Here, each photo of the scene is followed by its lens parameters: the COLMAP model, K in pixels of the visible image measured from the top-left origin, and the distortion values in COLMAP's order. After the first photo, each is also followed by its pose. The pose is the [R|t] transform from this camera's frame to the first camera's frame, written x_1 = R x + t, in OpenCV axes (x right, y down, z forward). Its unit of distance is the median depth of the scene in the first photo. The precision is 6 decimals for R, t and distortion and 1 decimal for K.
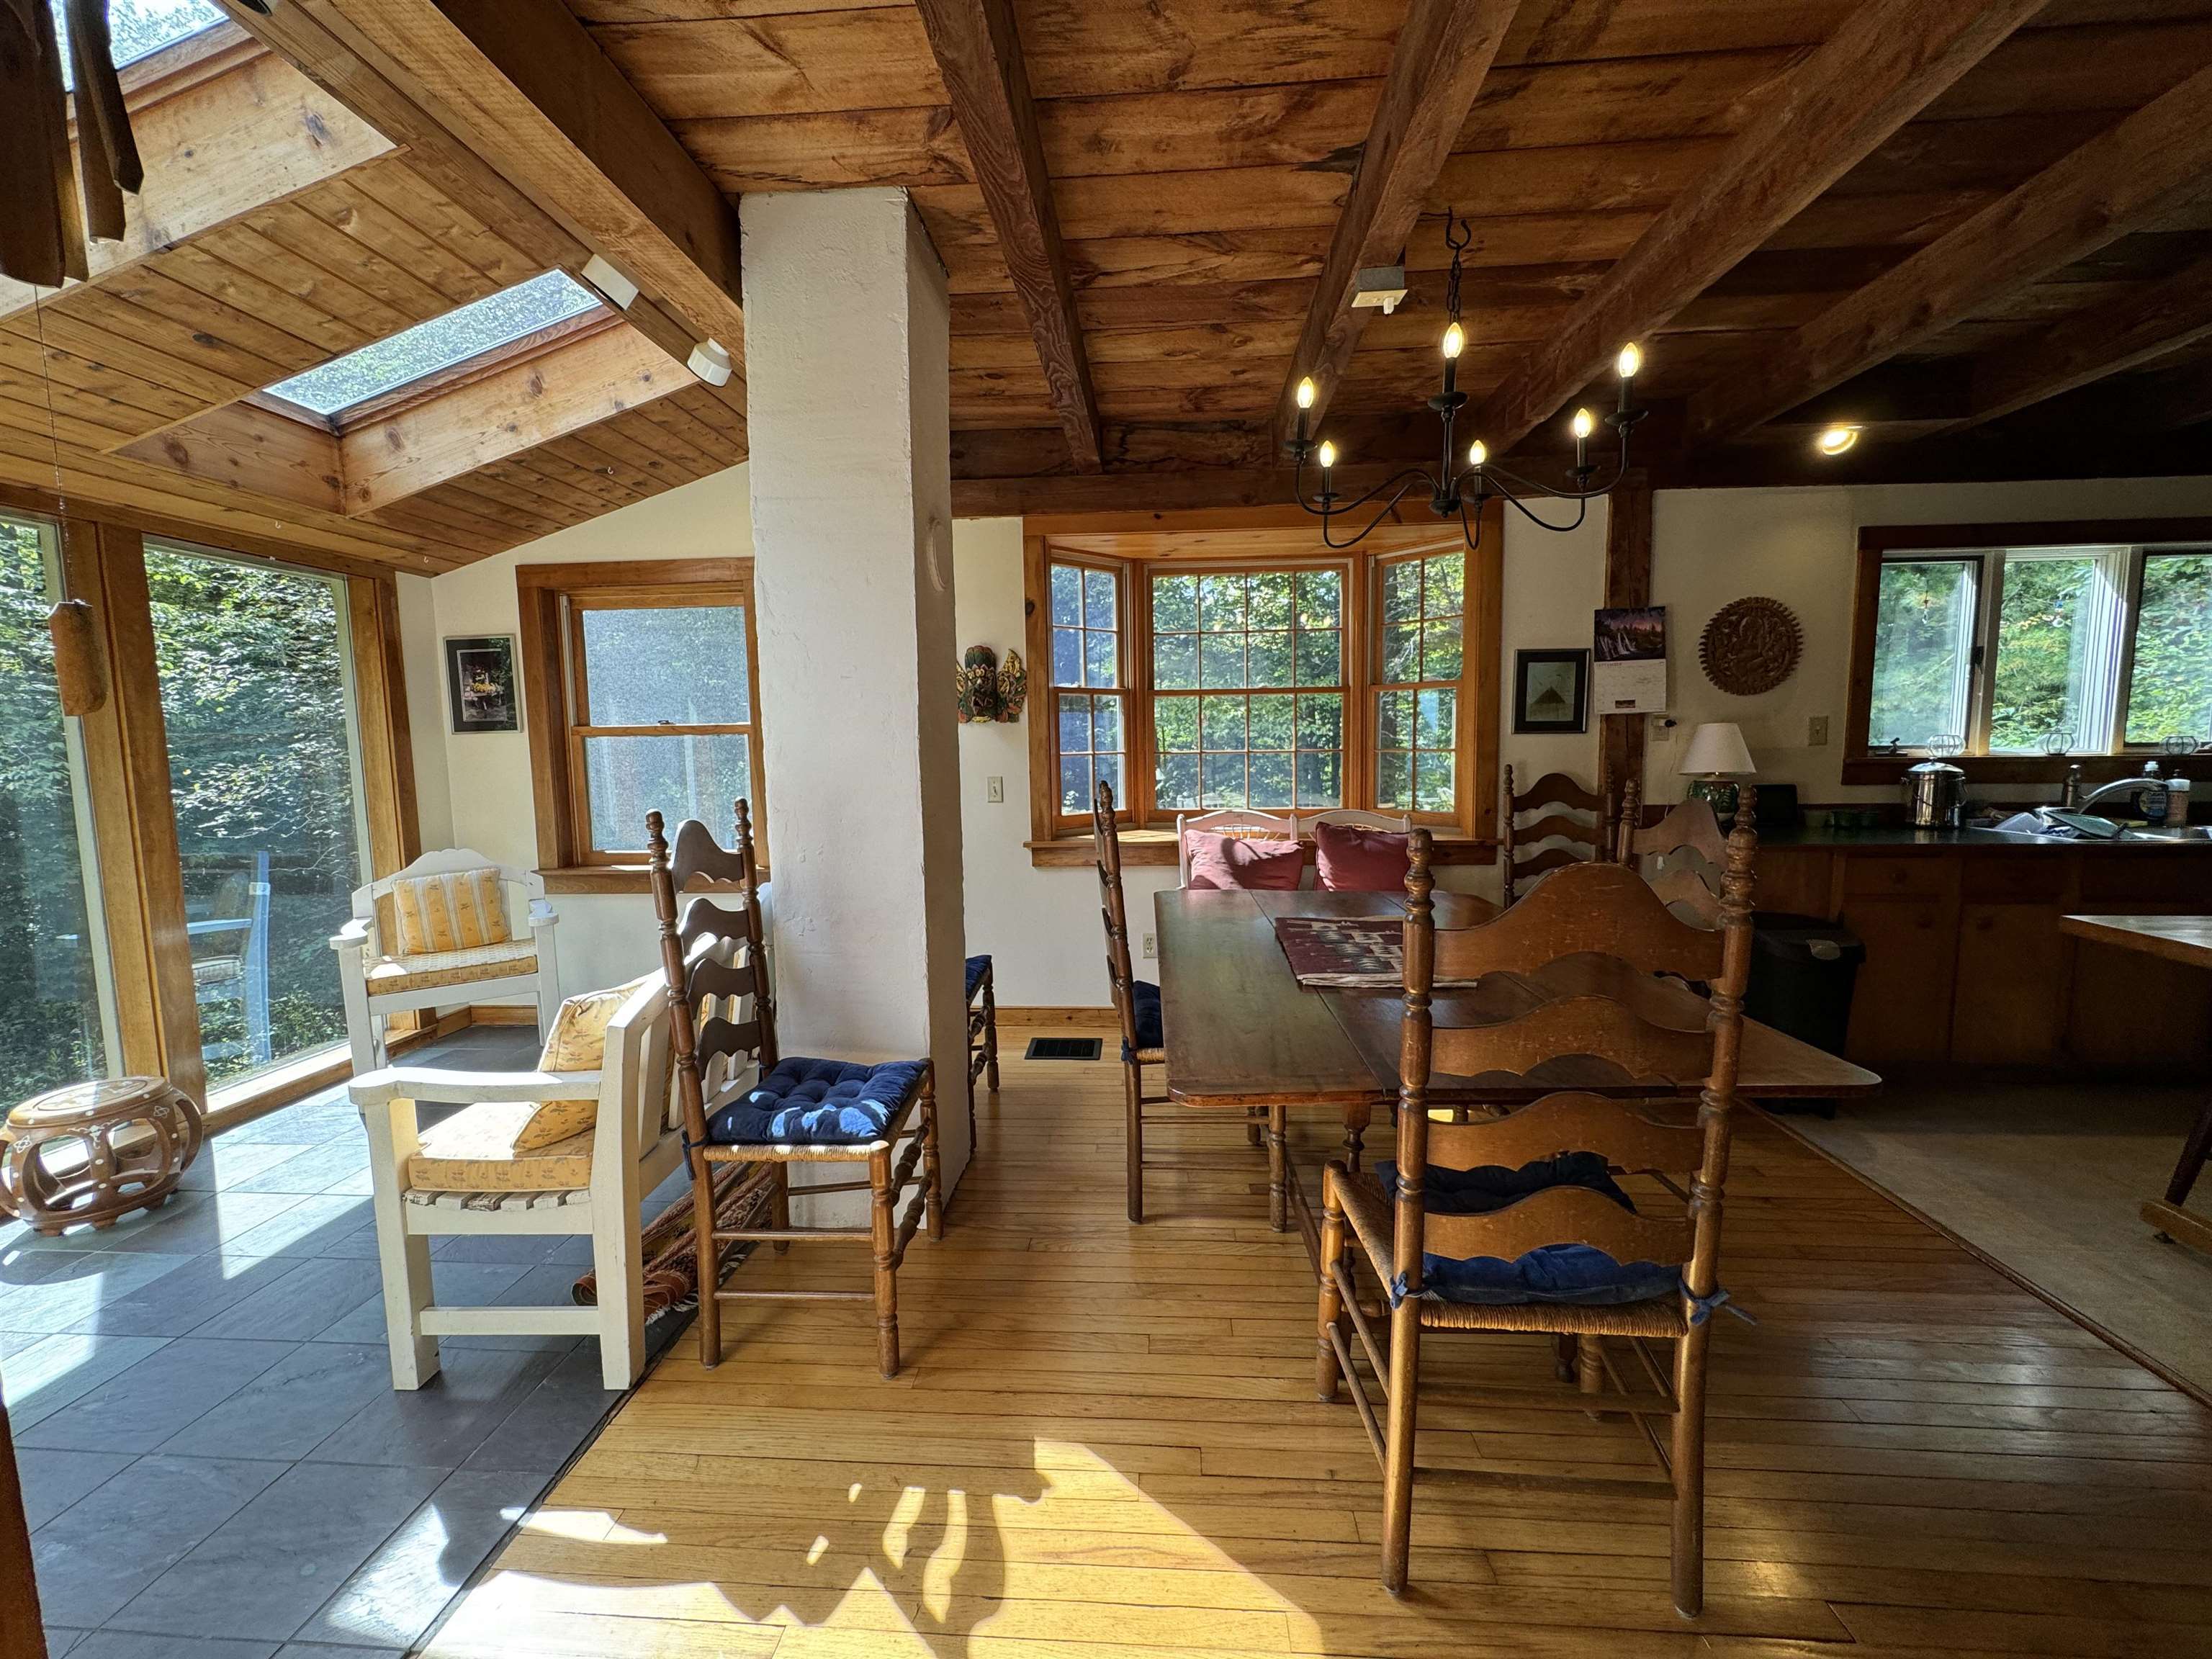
lens RADIAL K [[882.0, 0, 1106.6], [0, 882.0, 824.4], [0, 0, 1]] dist [-0.004277, 0.001281]
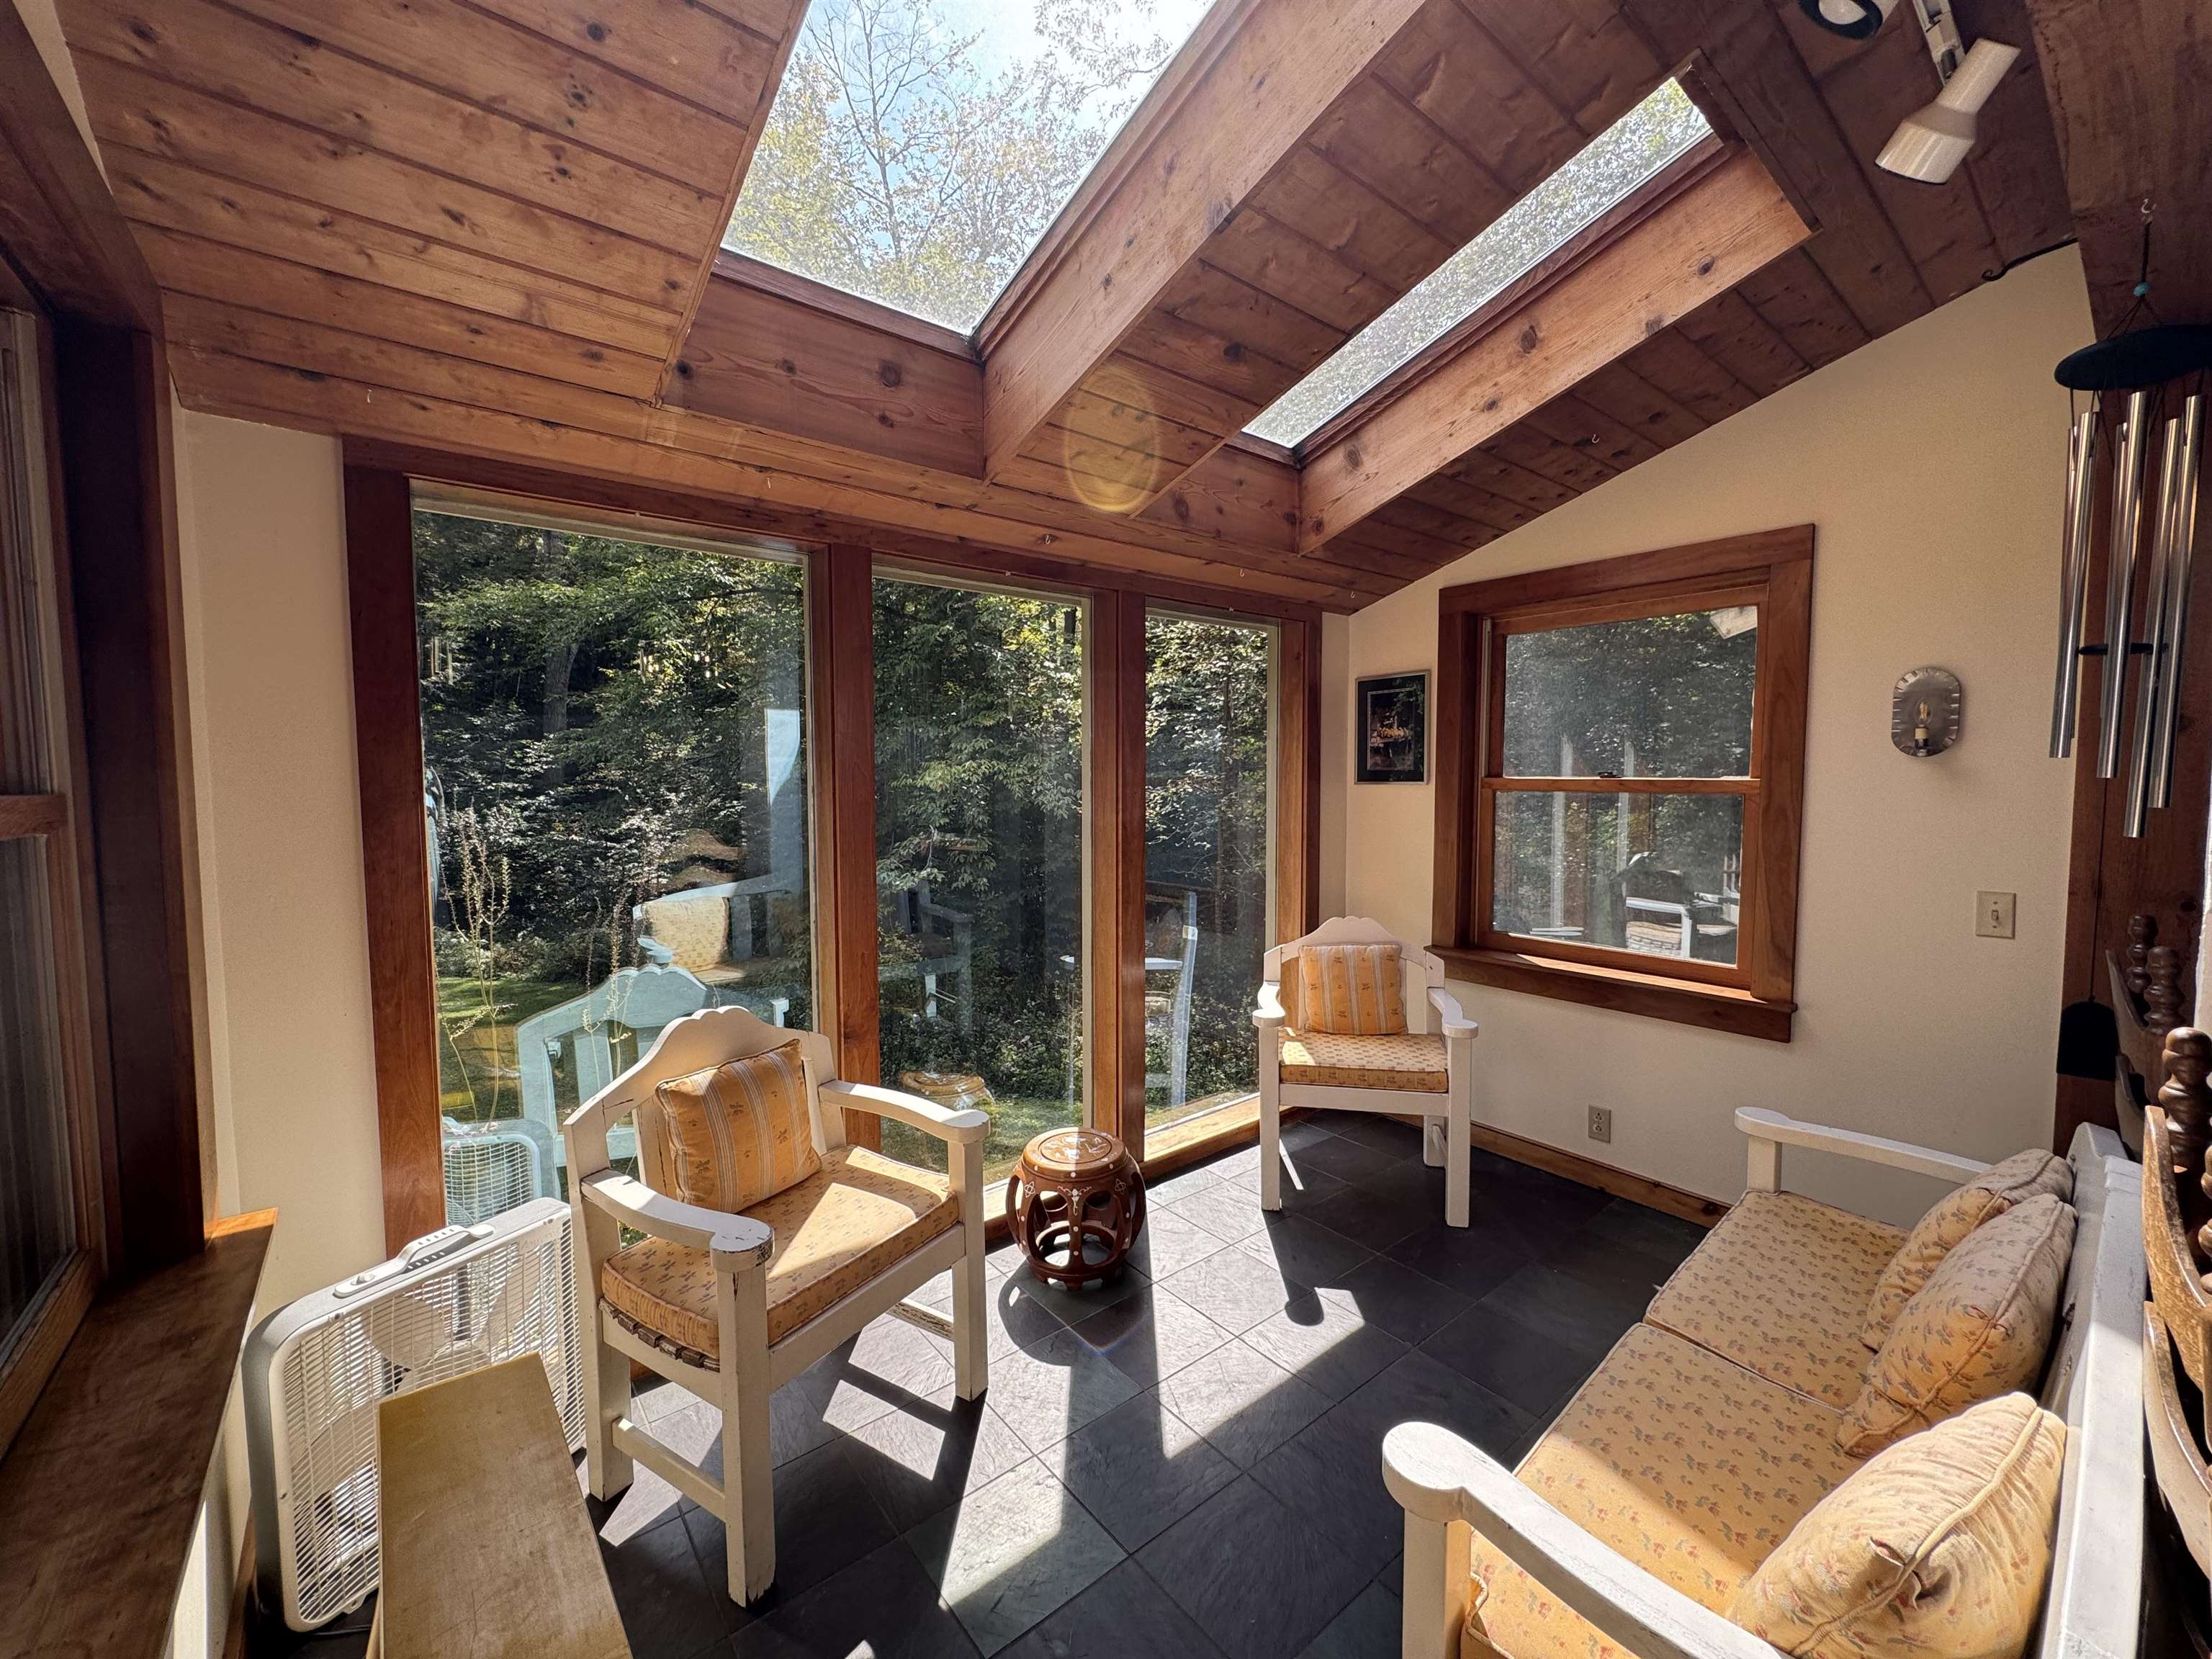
lens RADIAL K [[882.0, 0, 1112.1], [0, 882.0, 827.3], [0, 0, 1]] dist [-0.004277, 0.001281]
pose [[0.685912, 0.061896, -0.725047, -0.291242], [-0.079016, 0.996820, 0.010346, -0.054896], [0.723382, 0.050194, 0.688621, 0.220588]]
